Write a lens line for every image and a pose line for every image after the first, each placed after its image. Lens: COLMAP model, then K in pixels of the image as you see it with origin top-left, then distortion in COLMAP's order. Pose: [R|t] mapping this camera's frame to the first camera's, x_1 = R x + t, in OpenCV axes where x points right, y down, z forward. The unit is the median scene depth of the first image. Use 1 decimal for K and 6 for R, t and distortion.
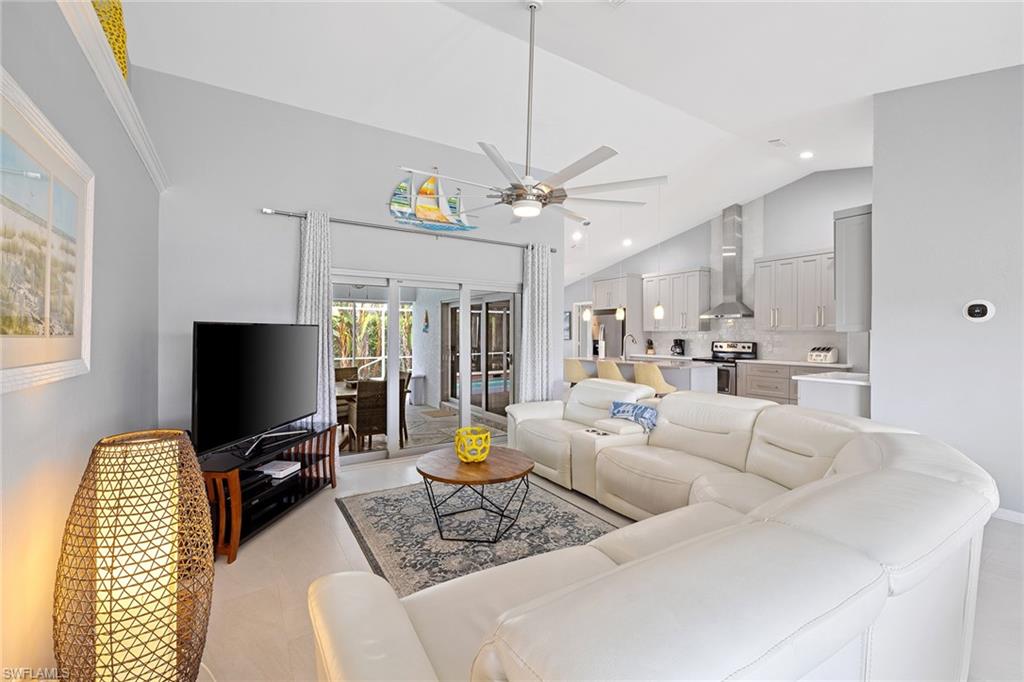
lens RADIAL K [[430.6, 0, 512.5], [0, 430.6, 337.1], [0, 0, 1]] dist [-0.000385, 0.000490]
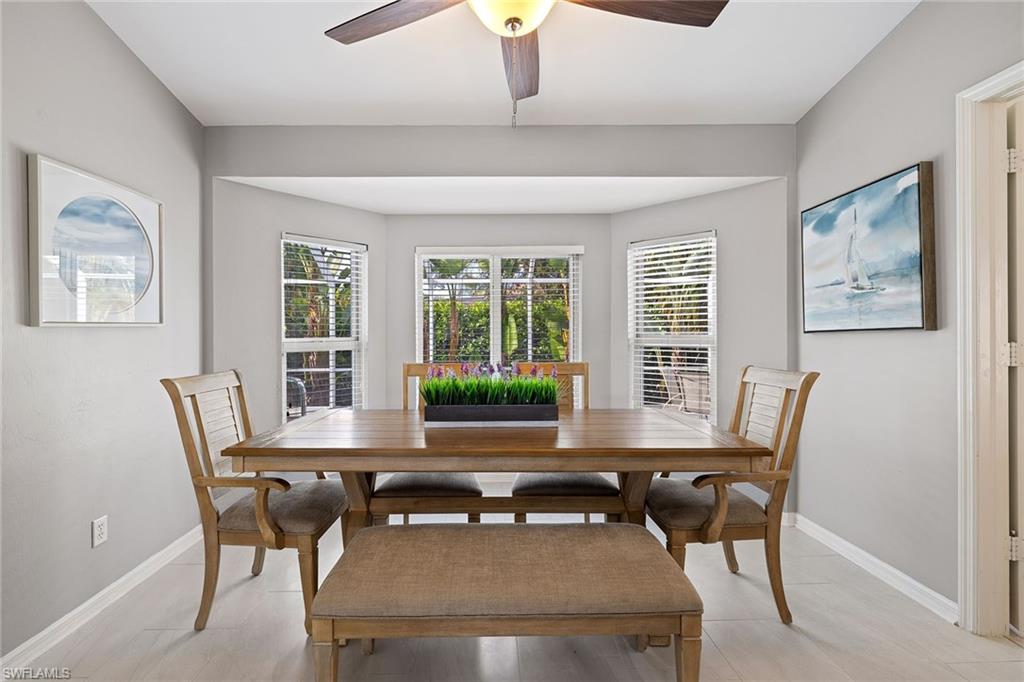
lens RADIAL K [[431.9, 0, 491.4], [0, 431.9, 330.6], [0, 0, 1]] dist [-0.001376, -0.000350]
pose [[0.844149, -0.007134, -0.536062, 0.080770], [0.002059, 0.999947, -0.010066, 0.007244], [0.536105, 0.007394, 0.844119, 0.771140]]
